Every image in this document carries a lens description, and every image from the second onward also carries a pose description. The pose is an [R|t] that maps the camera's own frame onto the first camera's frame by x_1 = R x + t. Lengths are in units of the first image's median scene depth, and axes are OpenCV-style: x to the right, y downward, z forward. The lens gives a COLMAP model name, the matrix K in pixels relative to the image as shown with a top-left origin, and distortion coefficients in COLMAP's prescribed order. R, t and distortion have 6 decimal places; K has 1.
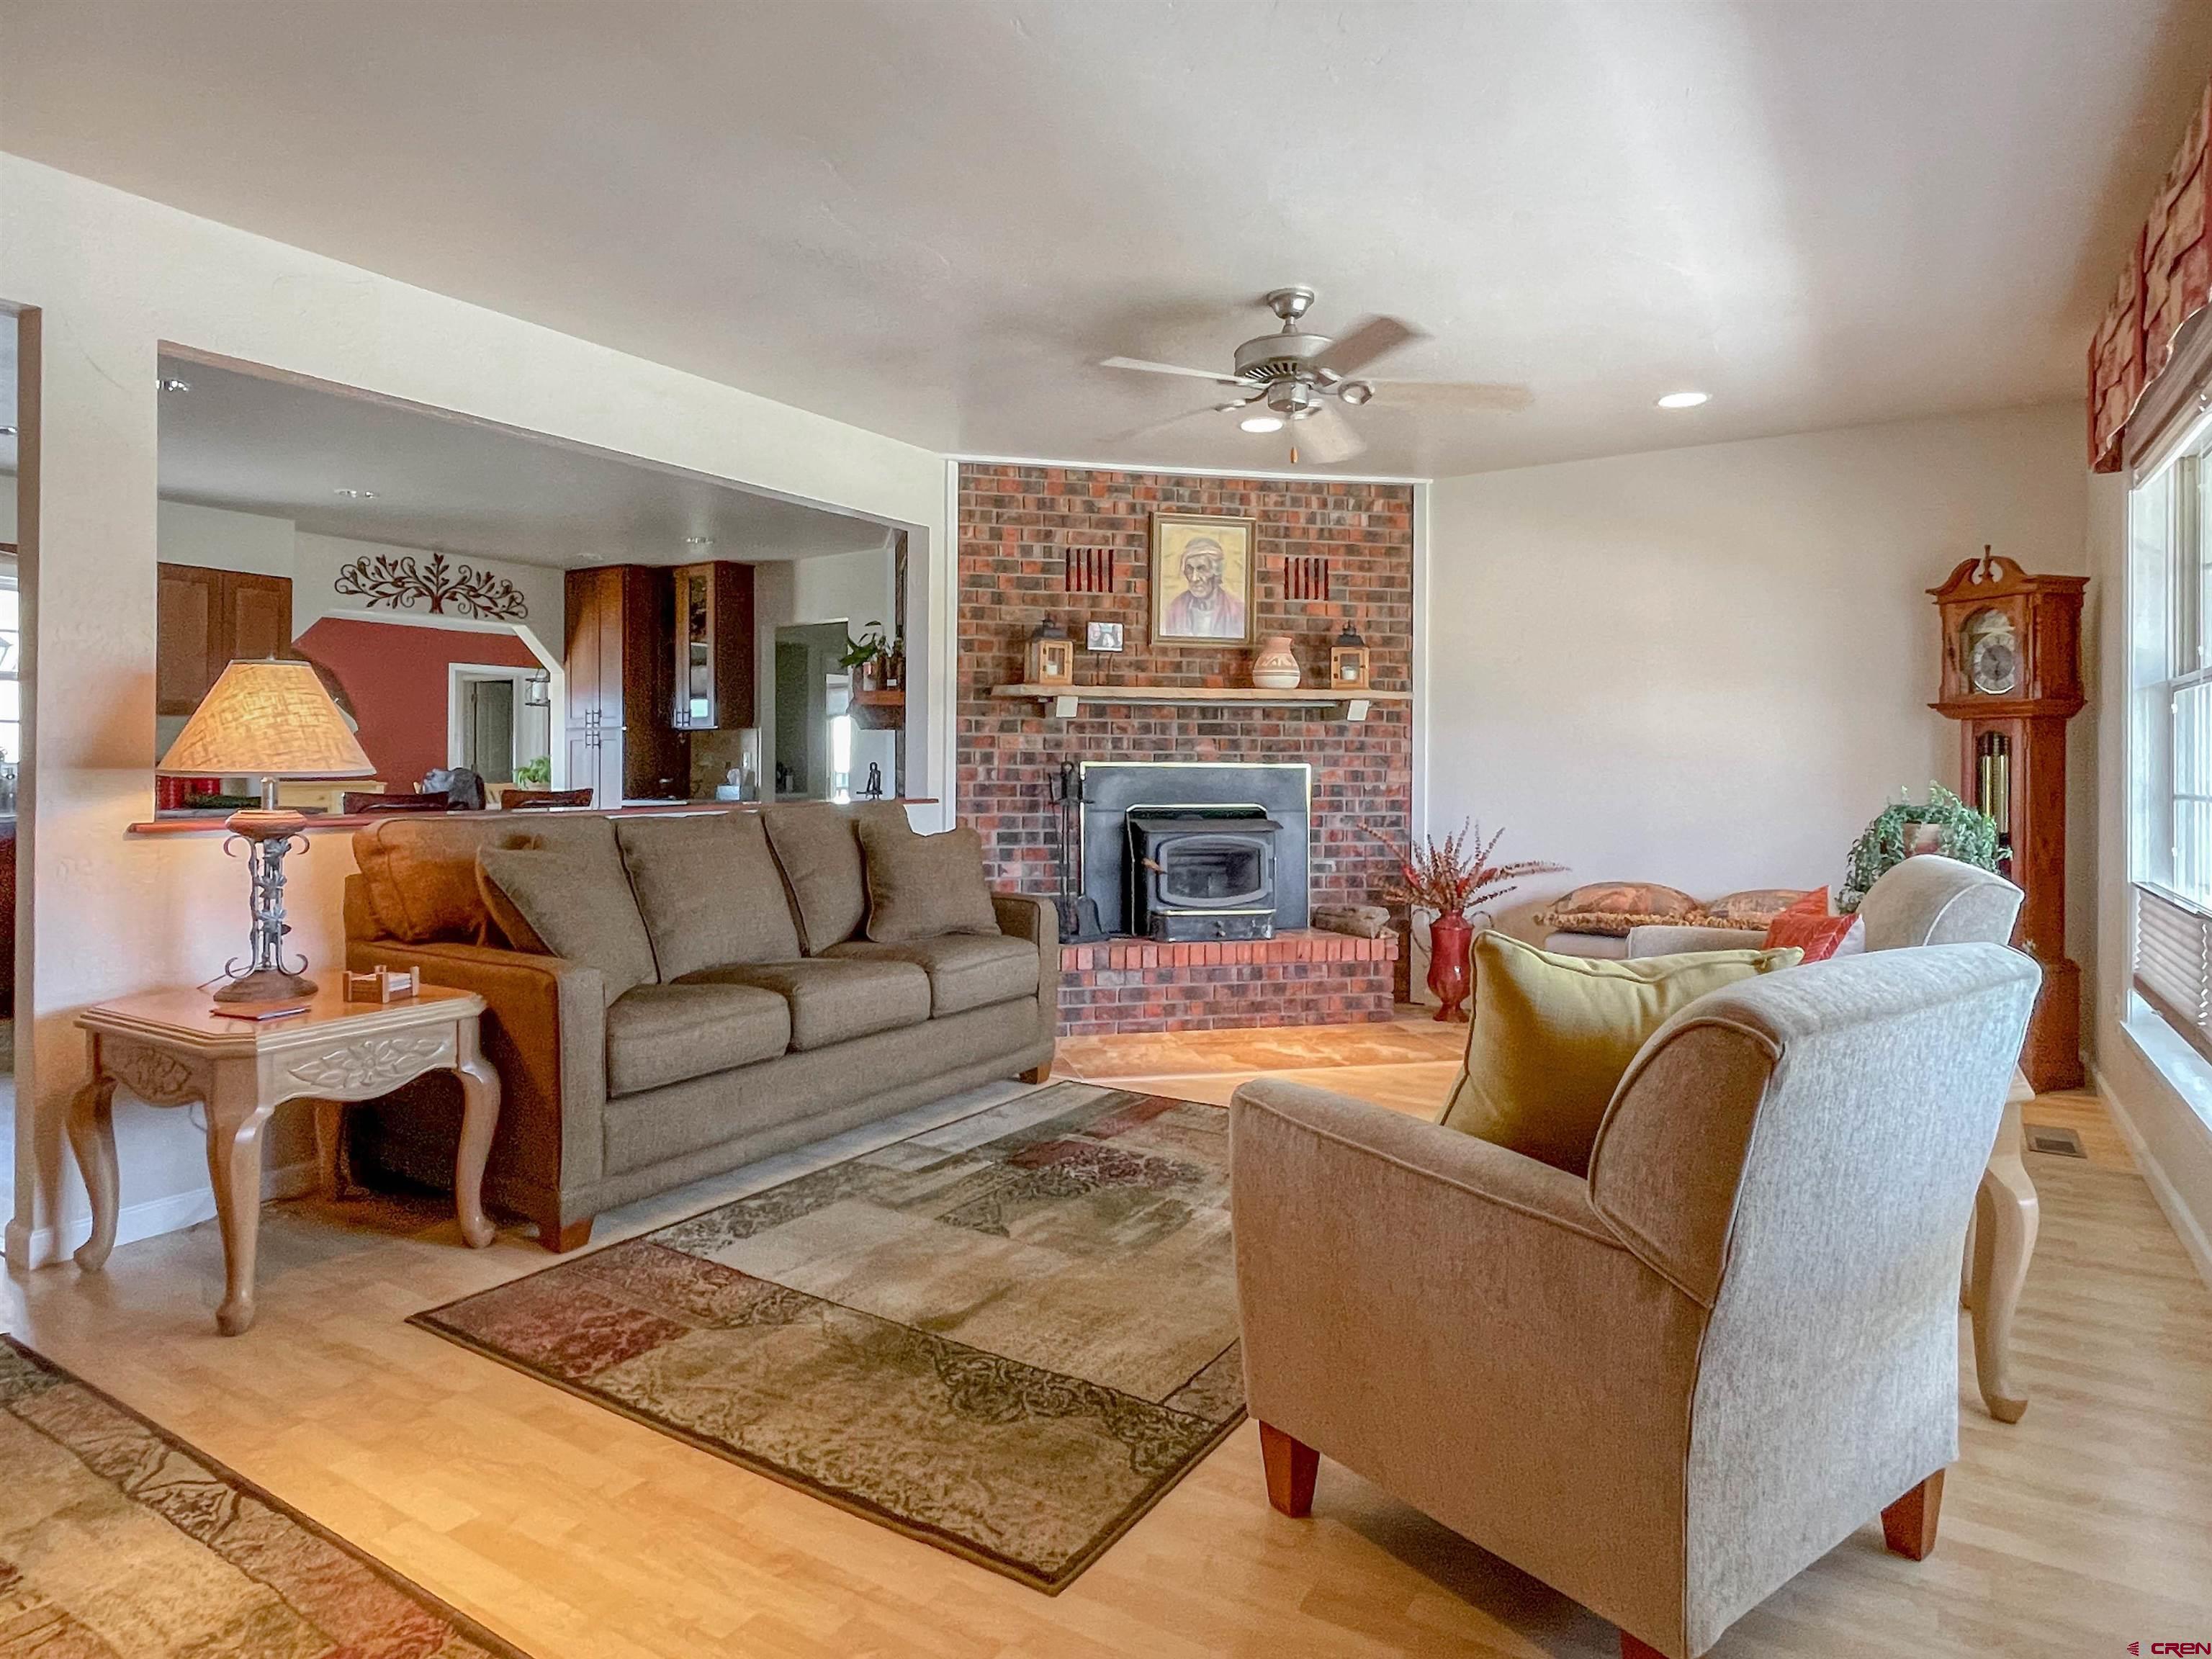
lens RADIAL K [[1241.0, 0, 1110.3], [0, 1241.0, 815.0], [0, 0, 1]] dist [0.001303, 0.000100]
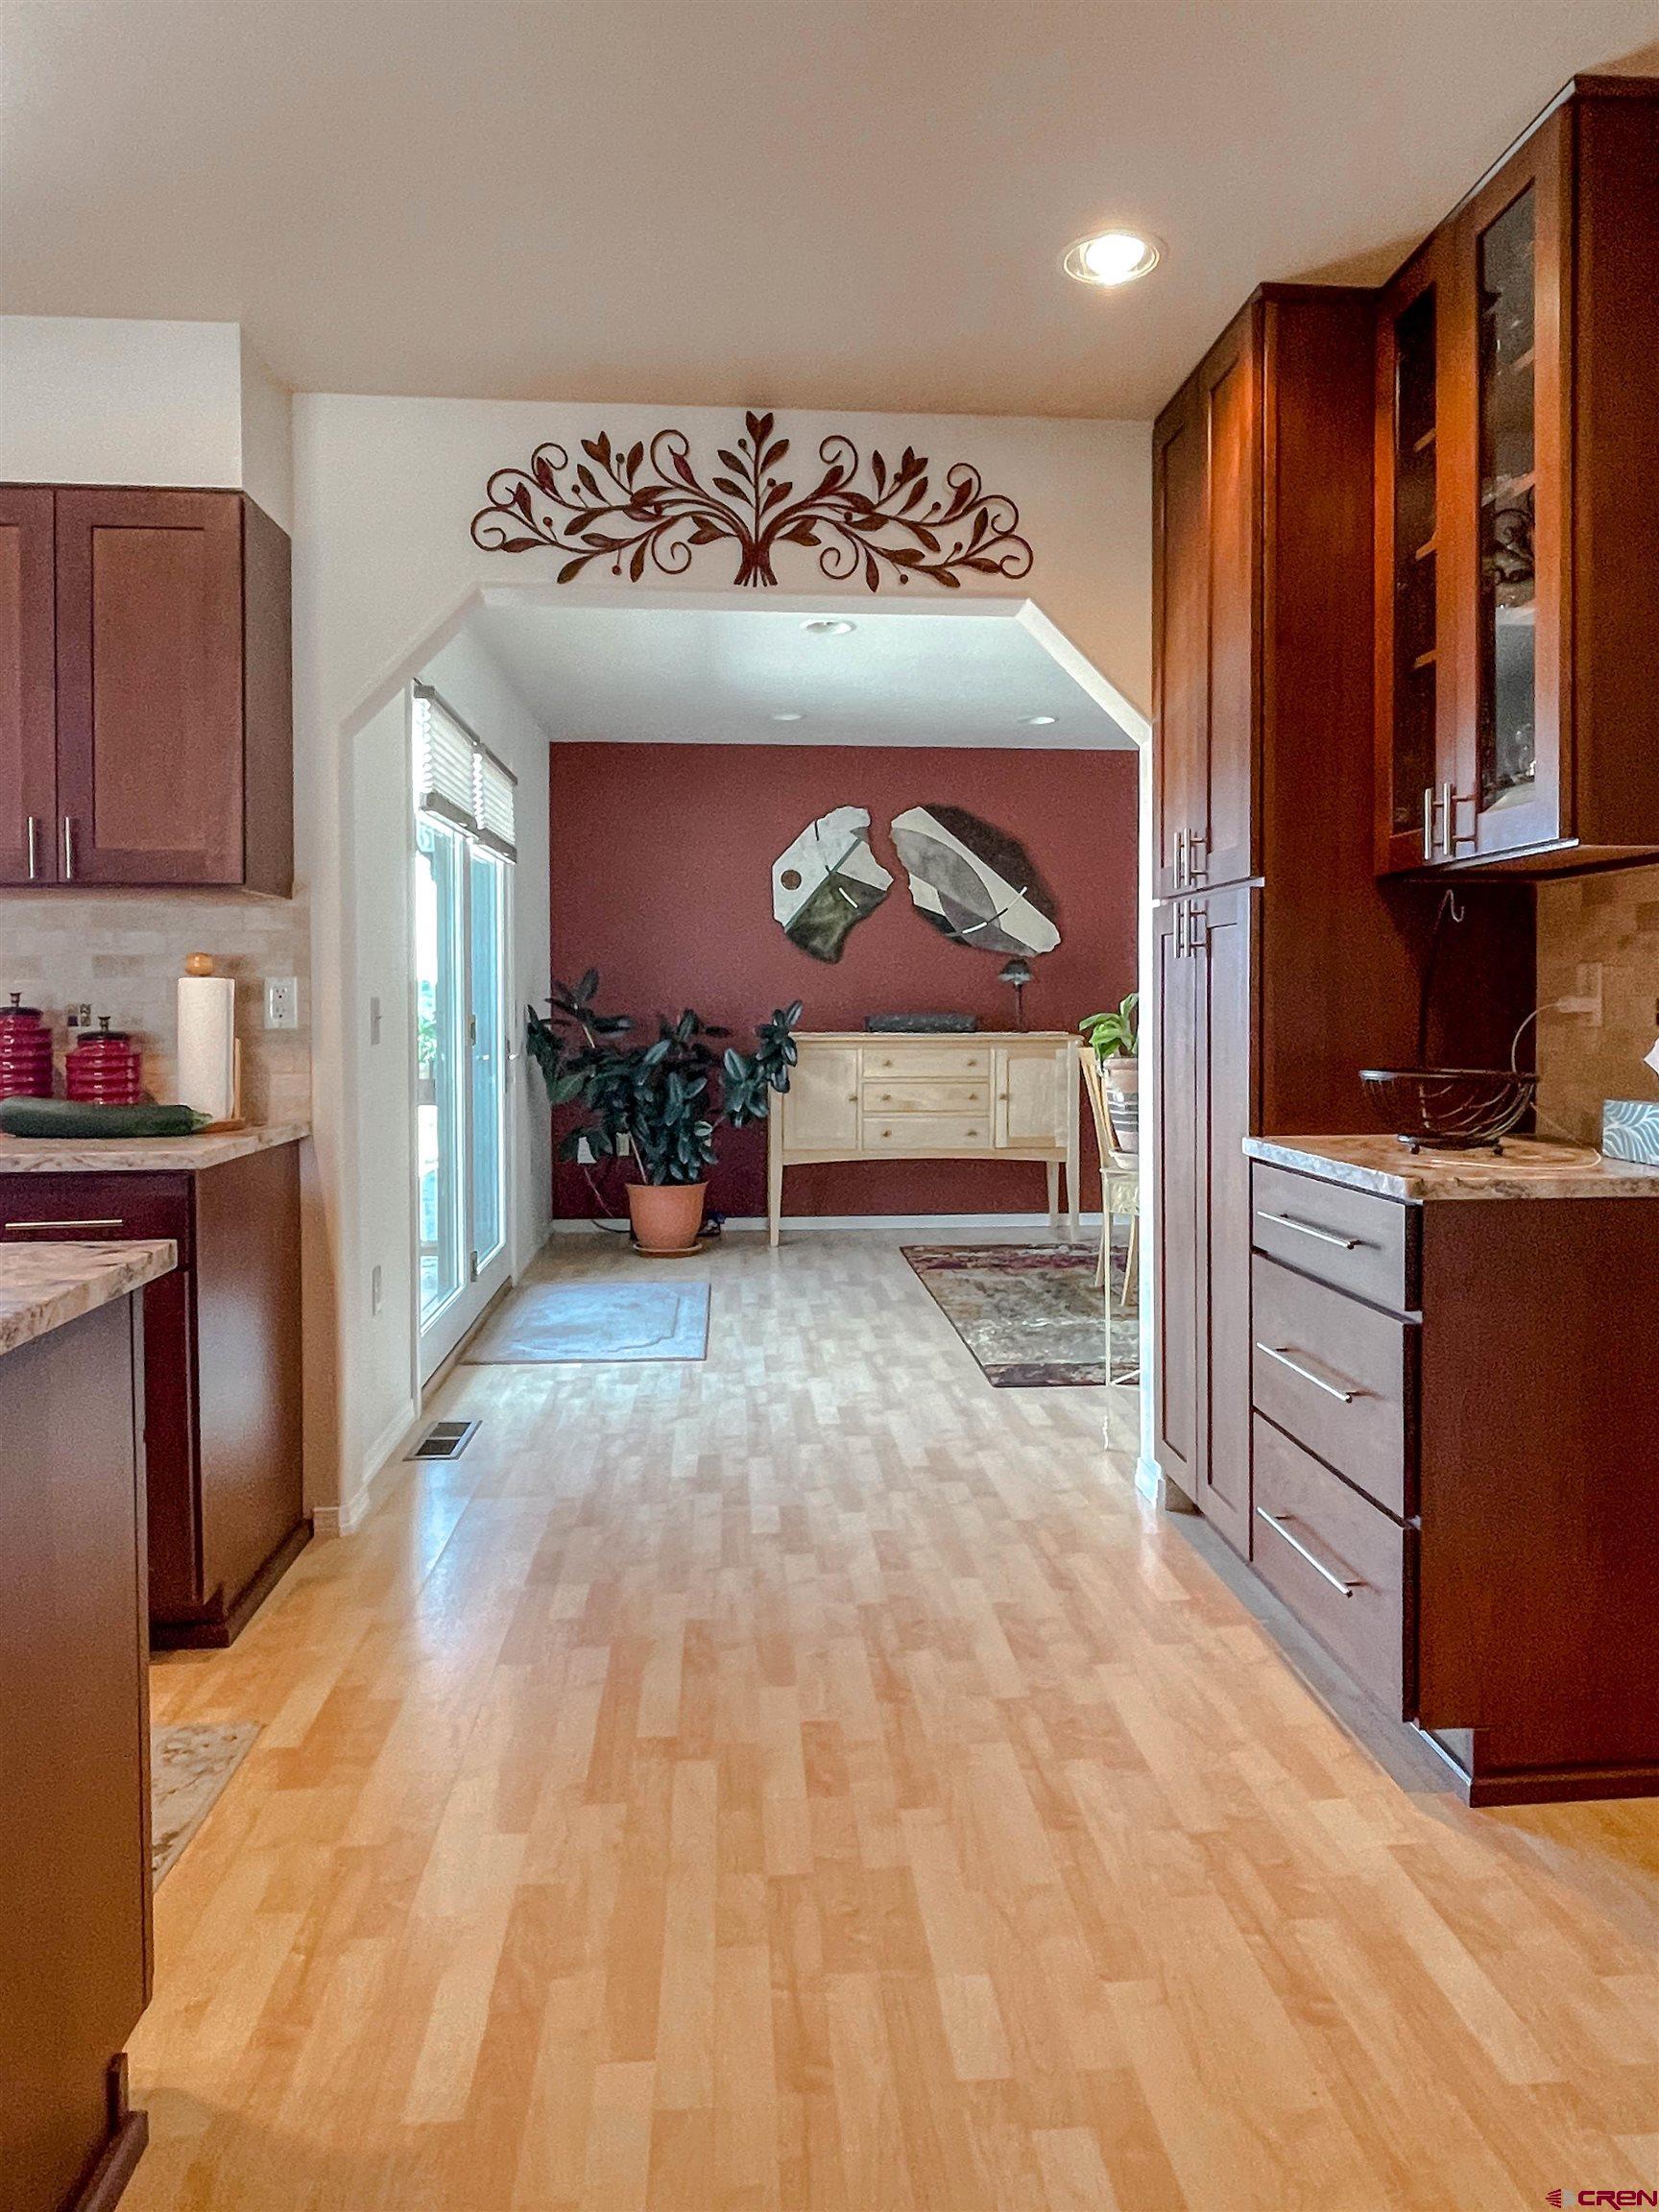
lens RADIAL K [[1452.7, 0, 834.0], [0, 1452.7, 1096.7], [0, 0, 1]] dist [-0.001519, -0.000224]
pose [[0.604583, 0.031230, -0.795929, -0.194883], [-0.021816, 0.999505, 0.022646, -0.026557], [0.796243, 0.003672, 0.604966, 0.765235]]
